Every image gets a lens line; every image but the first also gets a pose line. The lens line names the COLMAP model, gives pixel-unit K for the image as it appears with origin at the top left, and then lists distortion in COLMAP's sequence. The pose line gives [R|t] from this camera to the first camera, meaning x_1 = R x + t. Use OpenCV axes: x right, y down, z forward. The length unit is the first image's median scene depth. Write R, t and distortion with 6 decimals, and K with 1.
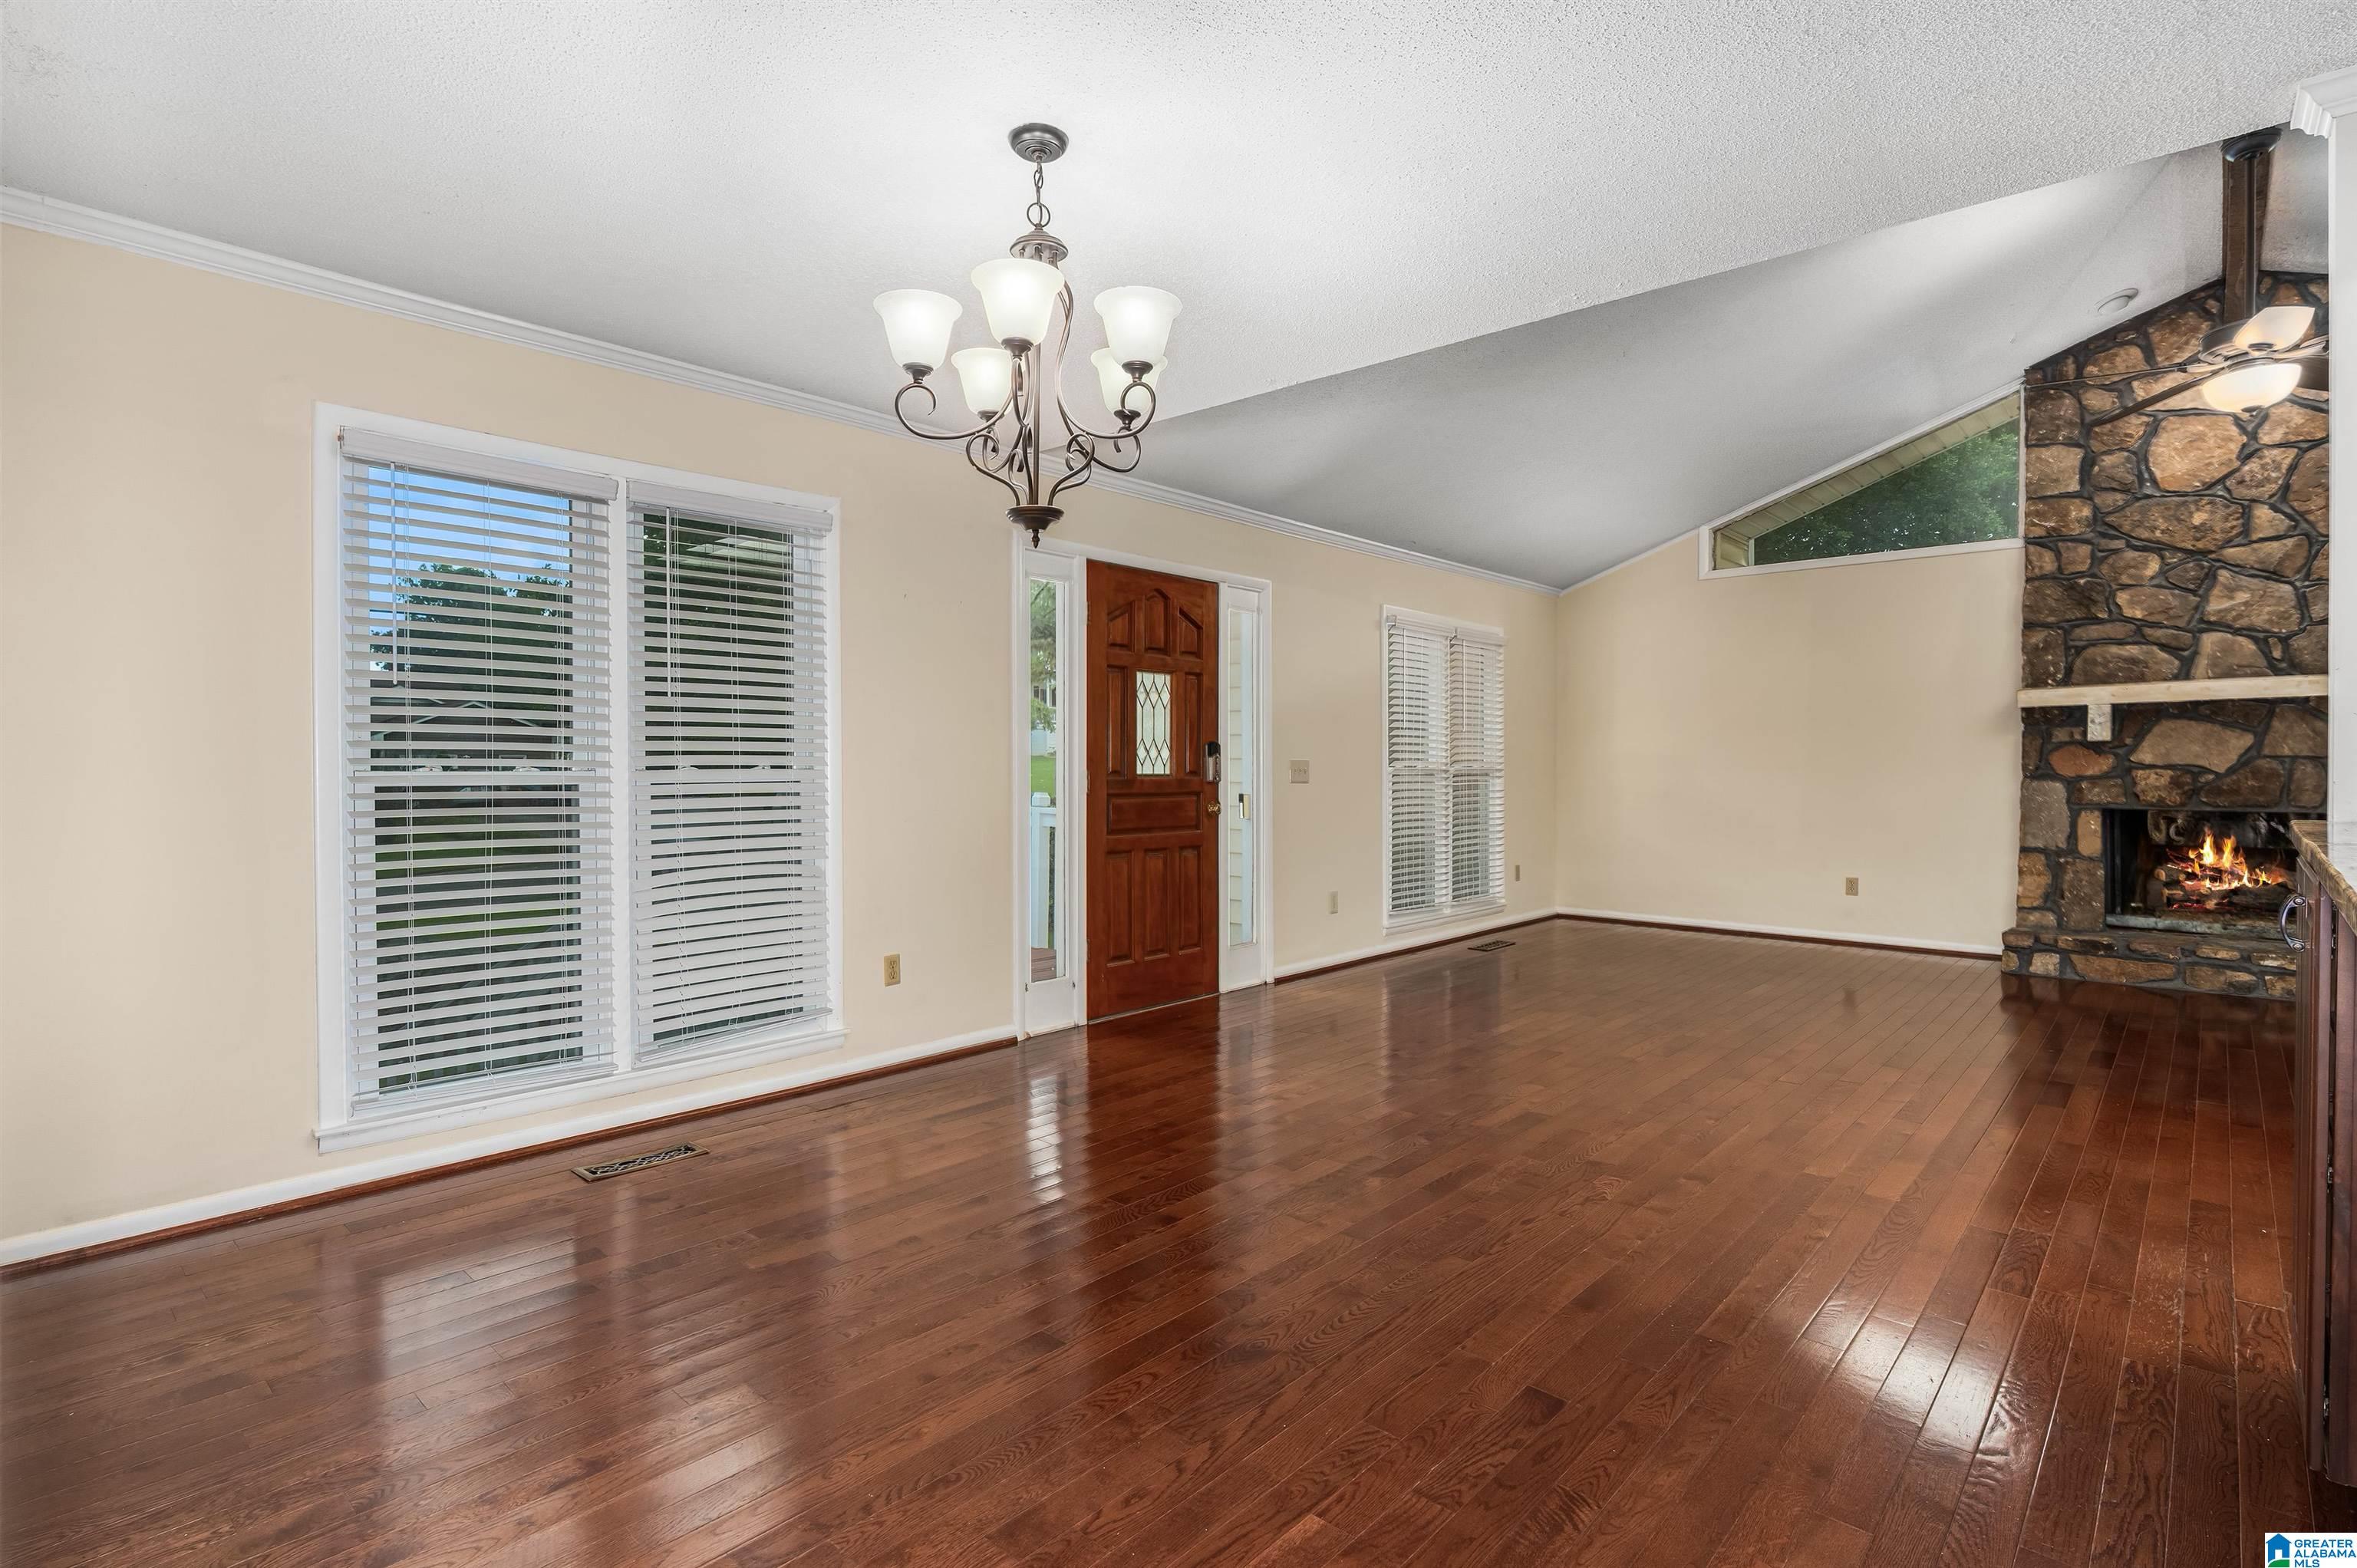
lens RADIAL K [[1178.3, 0, 1192.8], [0, 1178.3, 768.8], [0, 0, 1]] dist [-0.002717, 0.000093]
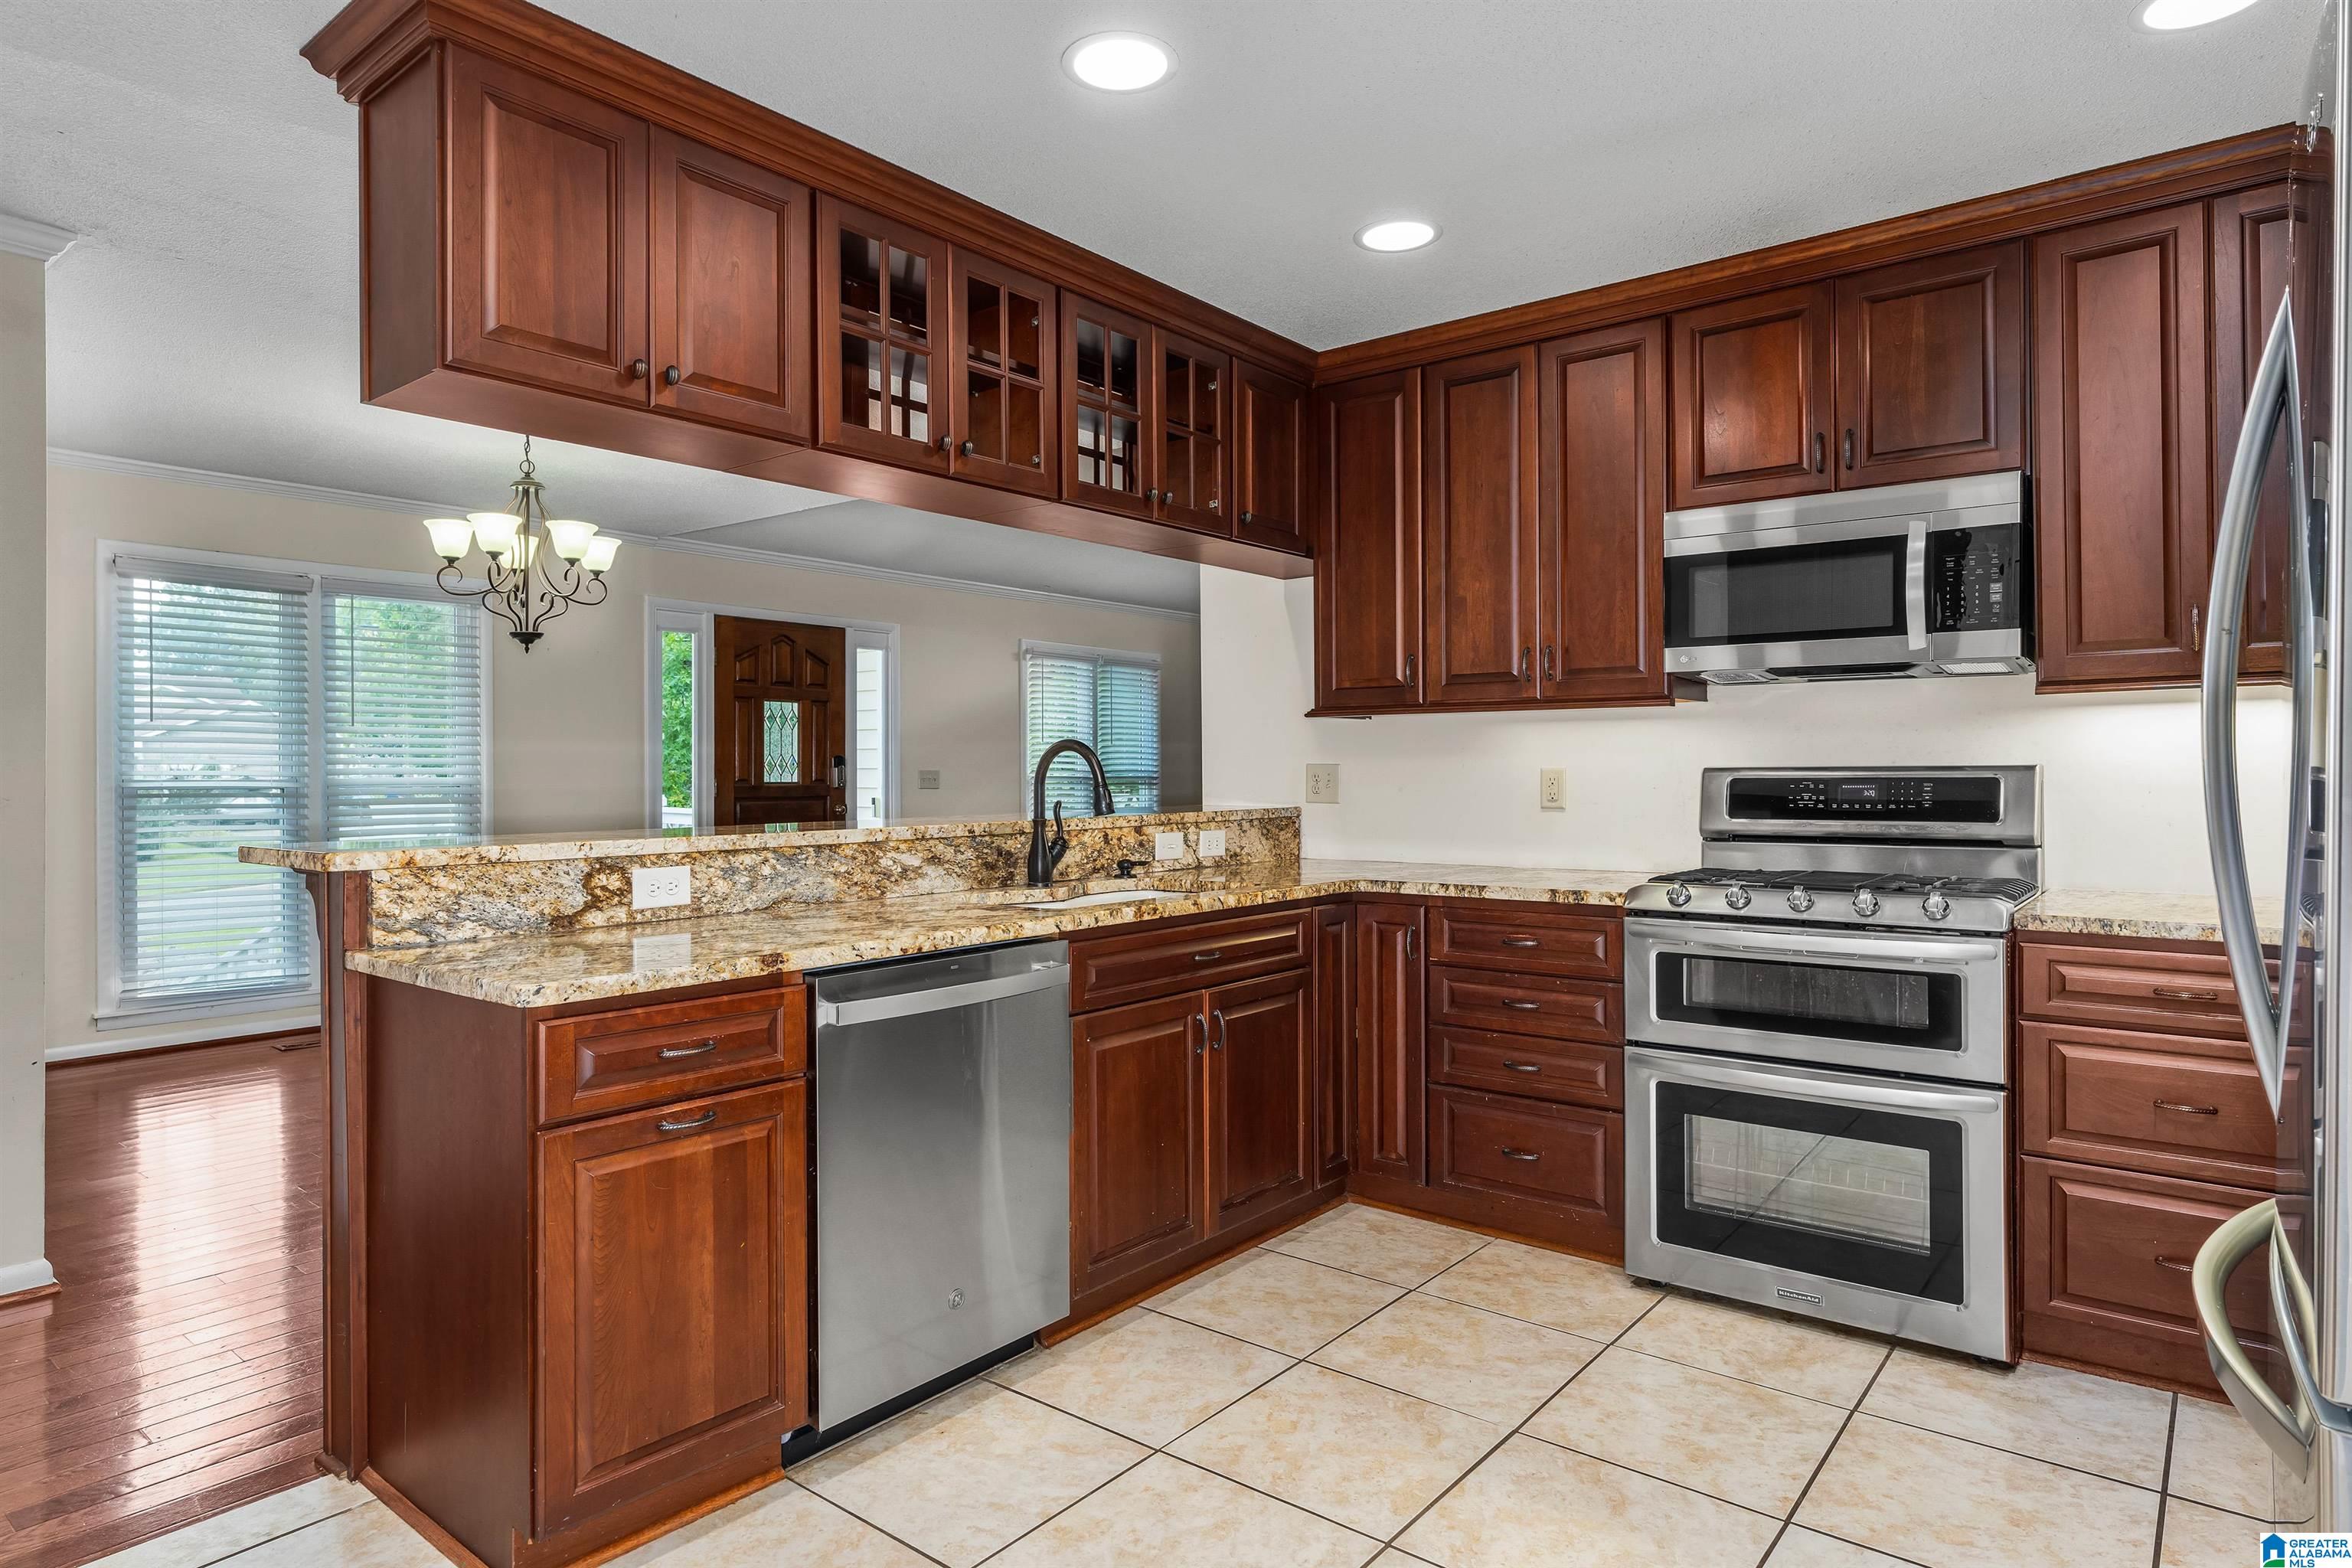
lens RADIAL K [[1316.7, 0, 1168.2], [0, 1316.7, 759.4], [0, 0, 1]] dist [-0.000687, 0.000110]
pose [[0.998255, -0.001530, 0.059023, 0.237696], [0.002316, 0.999909, -0.013254, -0.000044], [-0.058997, 0.013368, 0.998169, -0.343646]]
